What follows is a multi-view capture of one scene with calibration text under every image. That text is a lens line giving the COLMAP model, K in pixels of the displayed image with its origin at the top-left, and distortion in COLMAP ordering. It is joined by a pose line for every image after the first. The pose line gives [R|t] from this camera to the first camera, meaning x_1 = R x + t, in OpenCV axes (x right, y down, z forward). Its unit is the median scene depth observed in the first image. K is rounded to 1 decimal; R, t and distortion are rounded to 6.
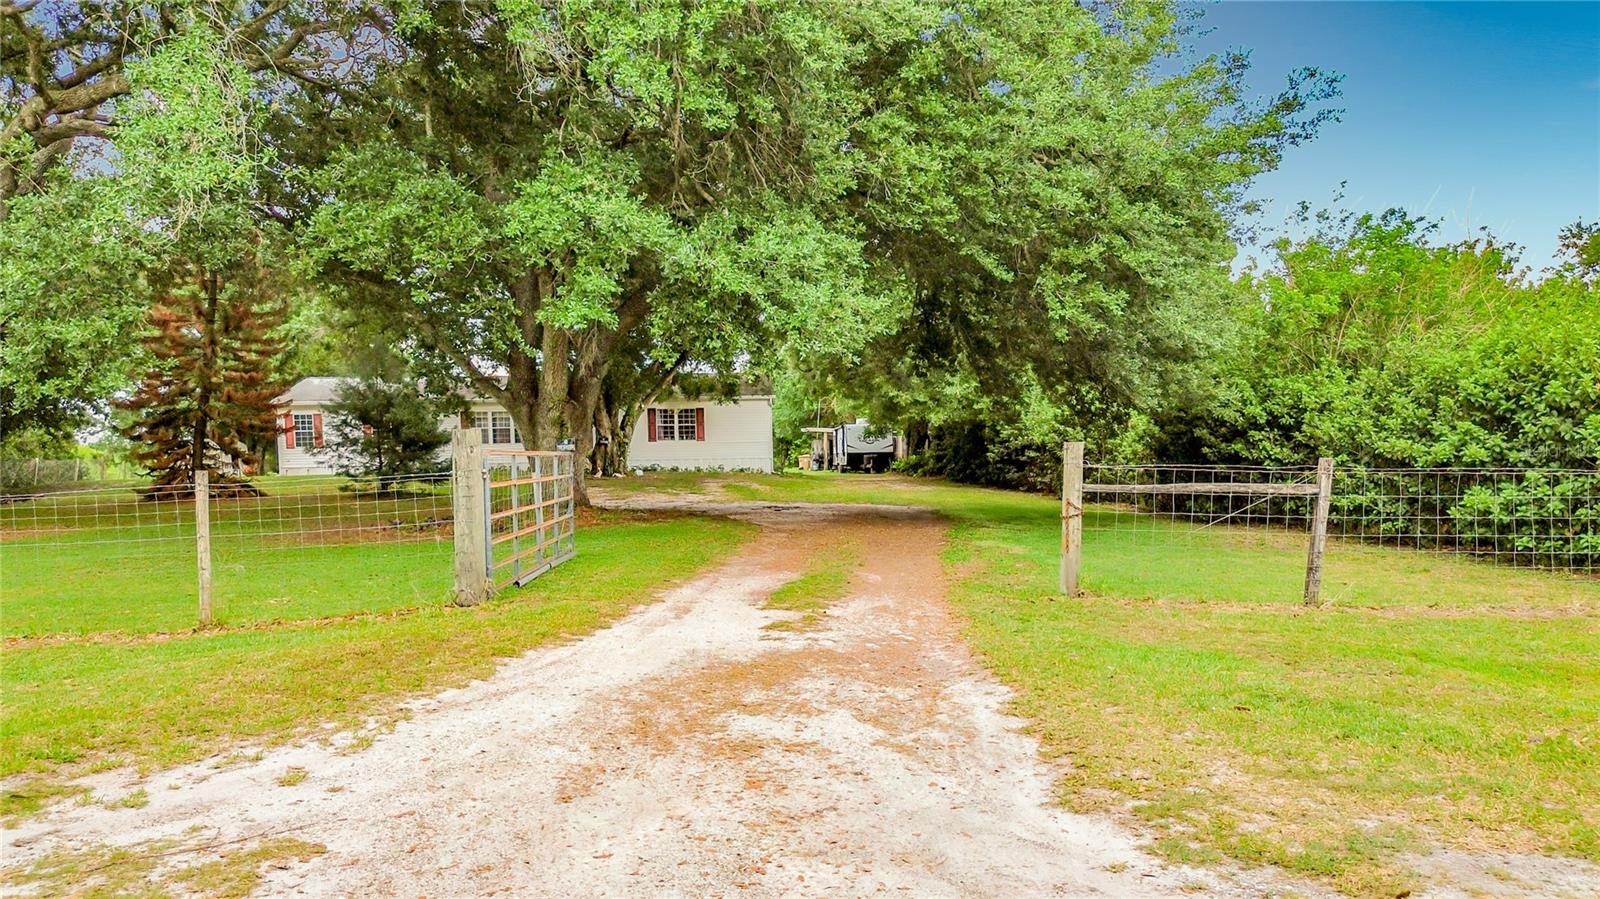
lens RADIAL K [[1253.8, 0, 798.6], [0, 1253.8, 525.3], [0, 0, 1]] dist [0.119957, -0.100315]
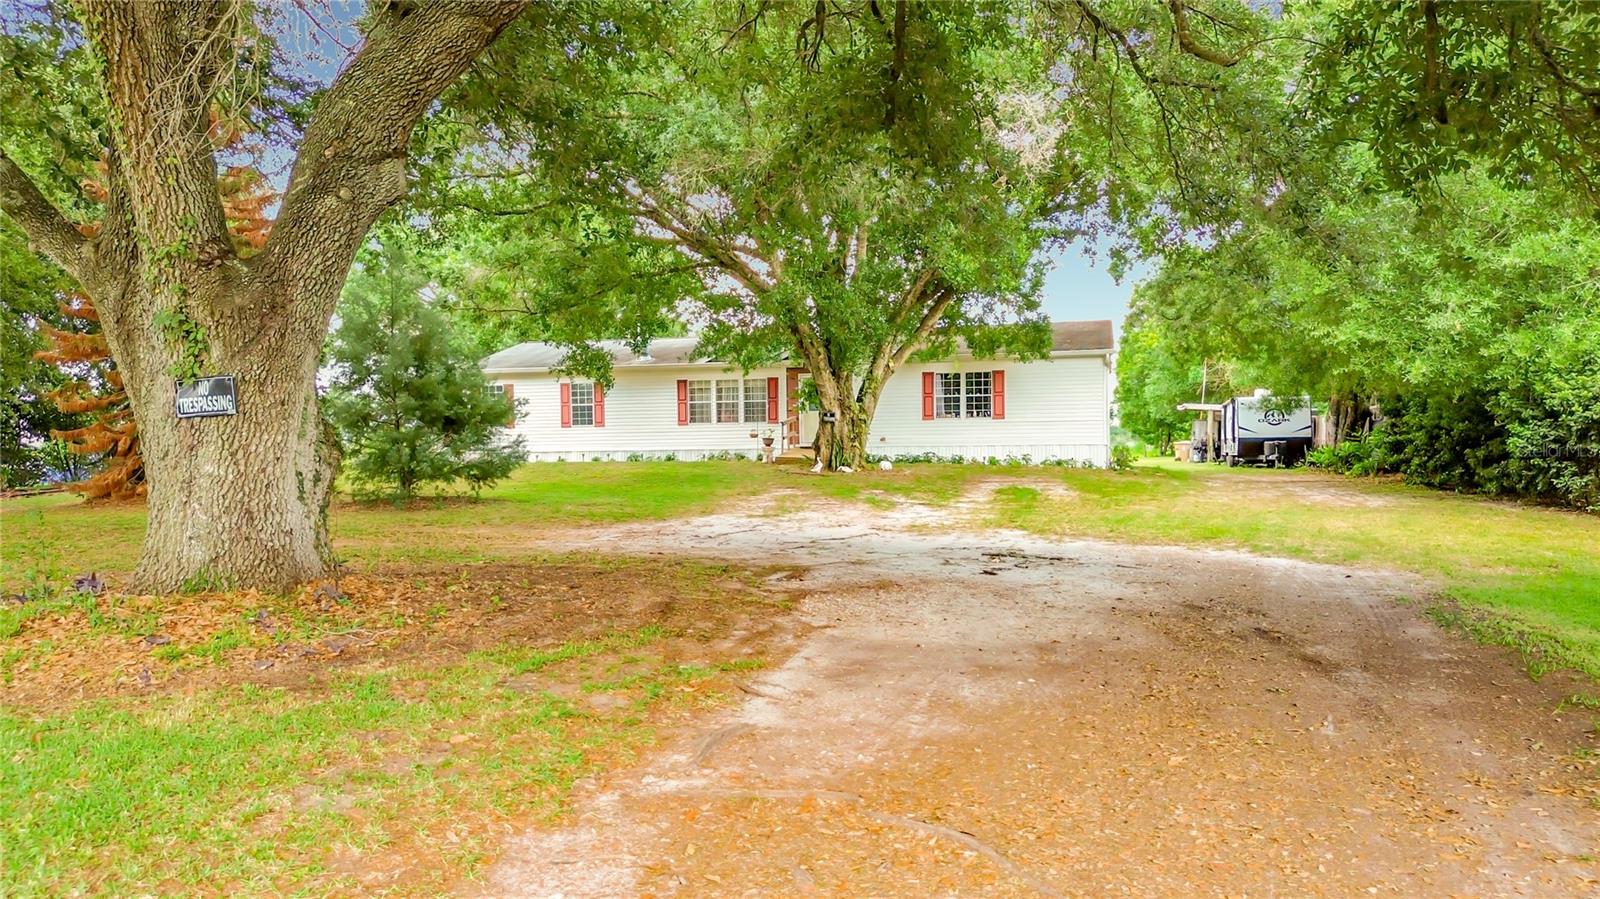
lens RADIAL K [[1182.4, 0, 806.0], [0, 1182.4, 490.5], [0, 0, 1]] dist [0.086738, -0.000156]
pose [[0.947823, 0.020712, -0.318125, 0.028881], [-0.025308, 0.999626, -0.010320, -0.019785], [0.317792, 0.017833, 0.947993, 0.367971]]
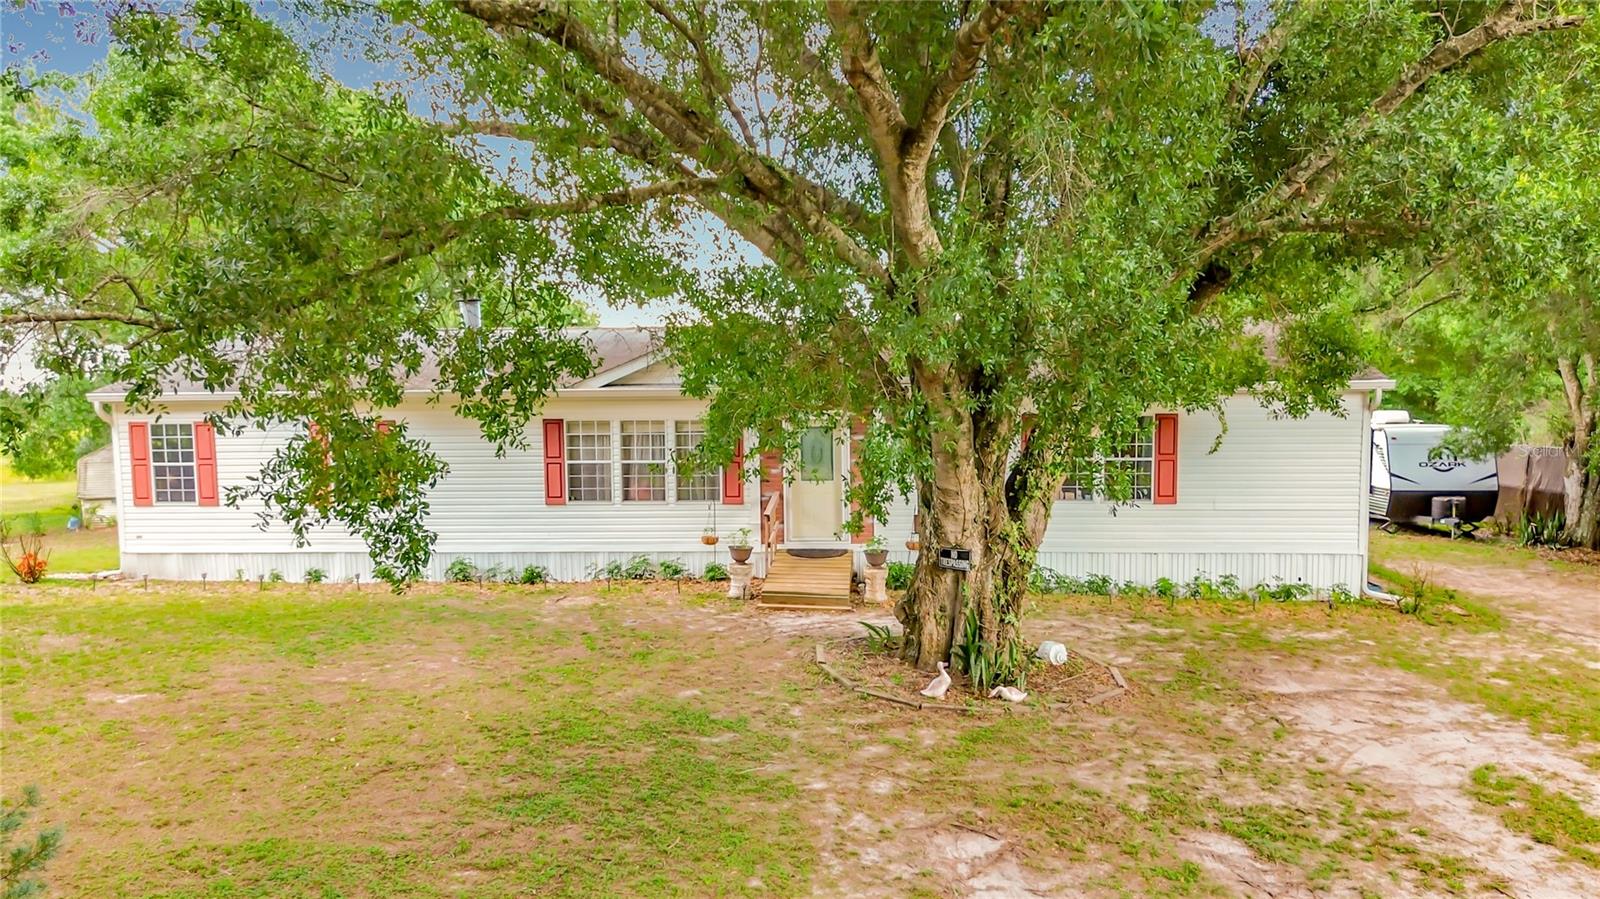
lens RADIAL K [[1157.4, 0, 794.0], [0, 1157.4, 492.3], [0, 0, 1]] dist [0.053393, -0.064655]
pose [[0.987761, 0.023323, -0.154221, -0.135796], [-0.018516, 0.999299, 0.032535, -0.081207], [0.154872, -0.029281, 0.987501, 0.665016]]
